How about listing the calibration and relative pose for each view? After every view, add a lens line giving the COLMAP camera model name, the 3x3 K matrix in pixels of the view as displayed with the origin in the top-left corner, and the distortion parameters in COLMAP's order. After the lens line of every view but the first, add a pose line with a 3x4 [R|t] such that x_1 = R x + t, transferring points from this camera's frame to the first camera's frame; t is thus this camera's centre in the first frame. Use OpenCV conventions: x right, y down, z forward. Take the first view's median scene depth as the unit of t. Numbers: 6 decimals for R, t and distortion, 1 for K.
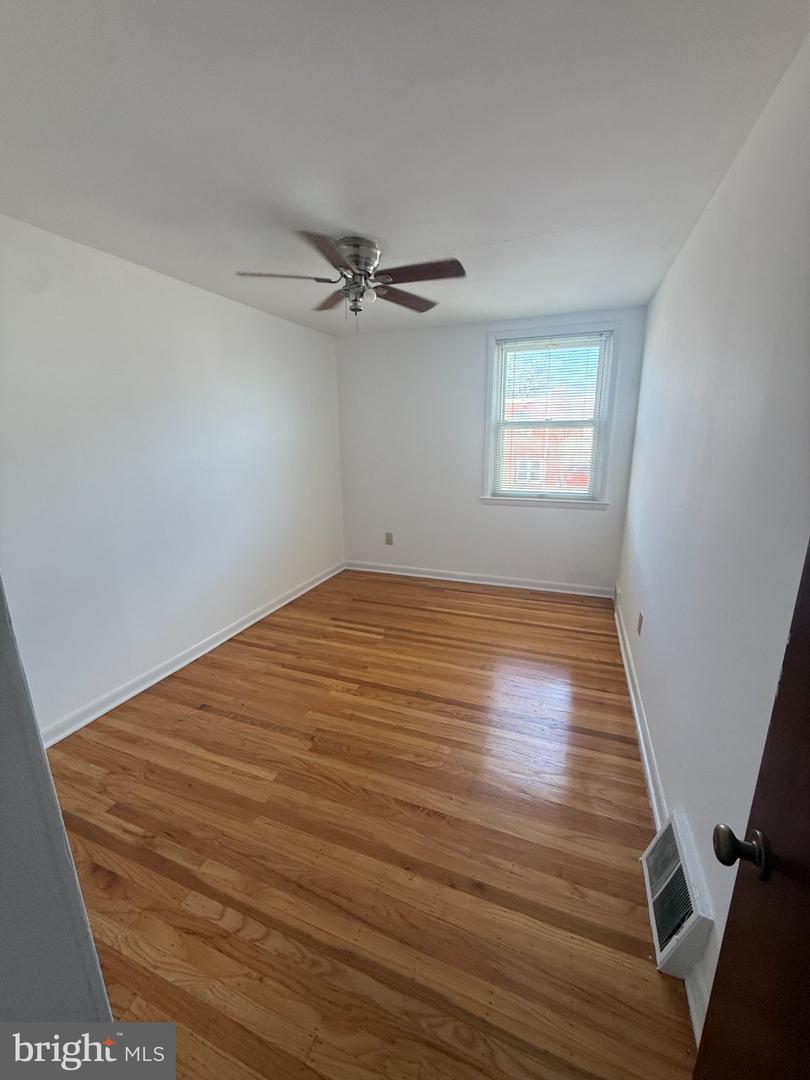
lens RADIAL K [[431.5, 0, 405.2], [0, 431.5, 538.9], [0, 0, 1]] dist [0.004745, -0.000140]
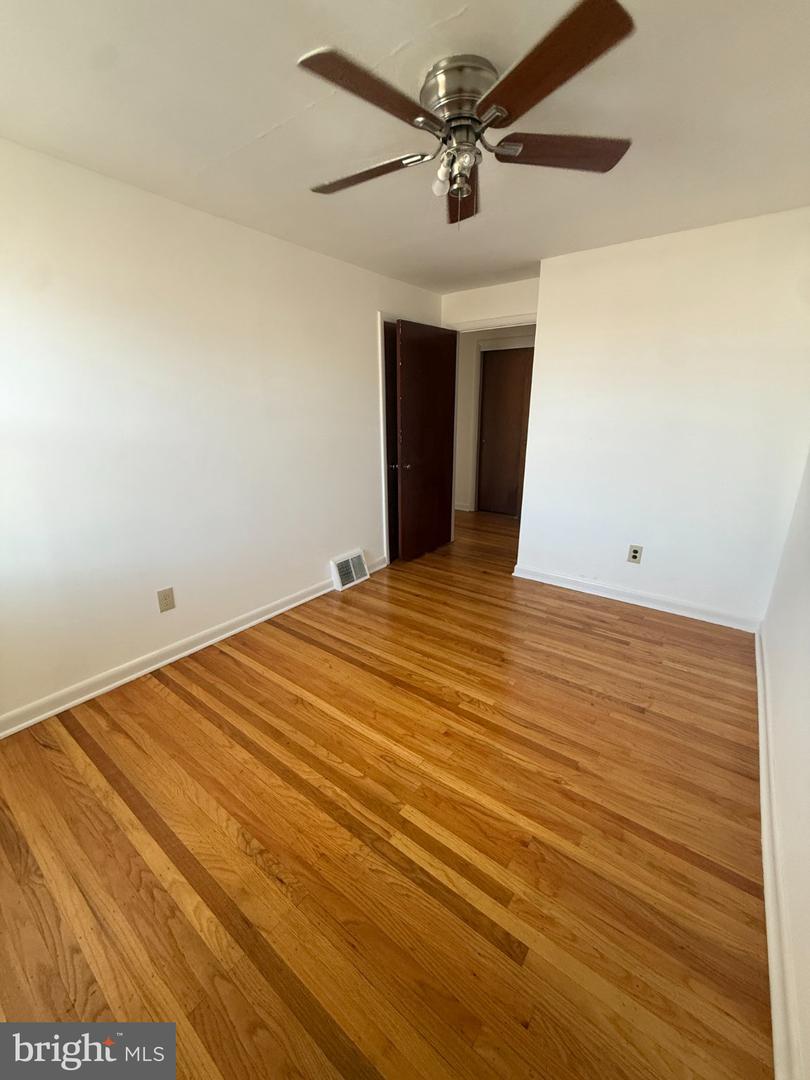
lens RADIAL K [[431.5, 0, 405.5], [0, 431.5, 541.1], [0, 0, 1]] dist [0.004745, -0.000140]
pose [[-0.962333, -0.070208, 0.262653, -0.199320], [0.079640, 0.850908, 0.519243, -0.353840], [-0.259949, 0.520603, -0.813265, 1.503405]]
